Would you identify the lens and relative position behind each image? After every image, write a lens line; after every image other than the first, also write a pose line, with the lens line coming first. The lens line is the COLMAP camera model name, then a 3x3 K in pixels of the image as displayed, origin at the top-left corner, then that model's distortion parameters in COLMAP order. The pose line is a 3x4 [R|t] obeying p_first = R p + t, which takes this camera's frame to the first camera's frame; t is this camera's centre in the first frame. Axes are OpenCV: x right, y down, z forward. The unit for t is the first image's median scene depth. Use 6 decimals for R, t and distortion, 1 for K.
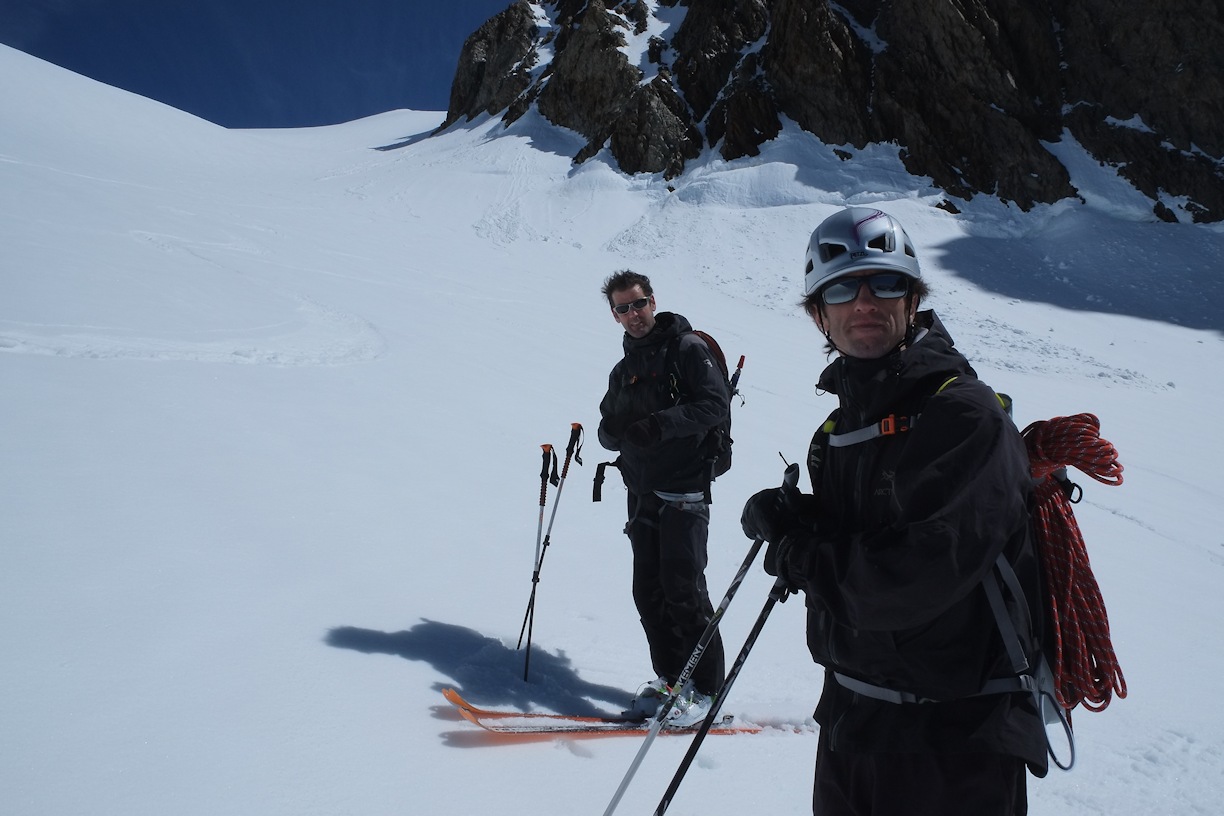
lens RADIAL K [[941.3, 0, 636.4], [0, 941.3, 410.3], [0, 0, 1]] dist [-0.065293, 0.067297]
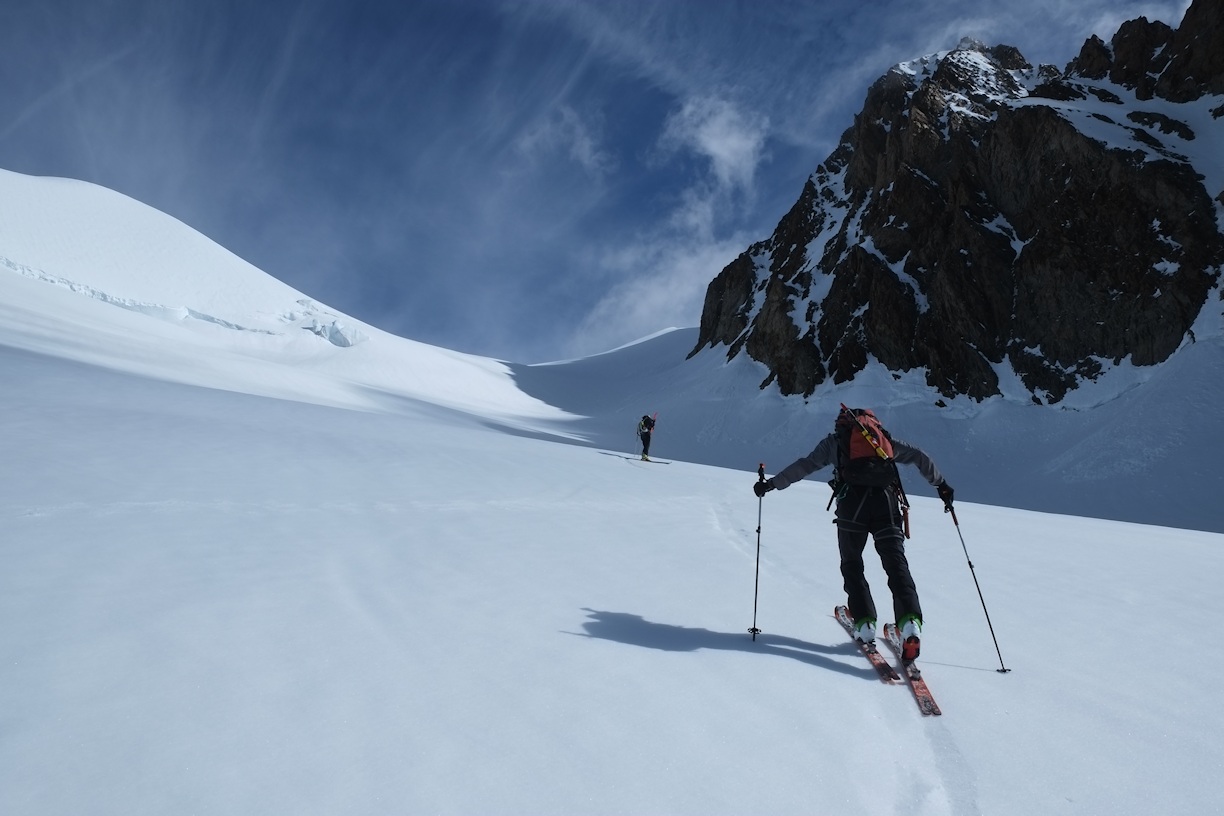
lens RADIAL K [[941.3, 0, 636.4], [0, 941.3, 410.3], [0, 0, 1]] dist [-0.065293, 0.067297]
pose [[0.955272, -0.091440, -0.281235, 0.235761], [0.037888, 0.981002, -0.190263, 0.111317], [0.293290, 0.171097, 0.940589, -0.808302]]
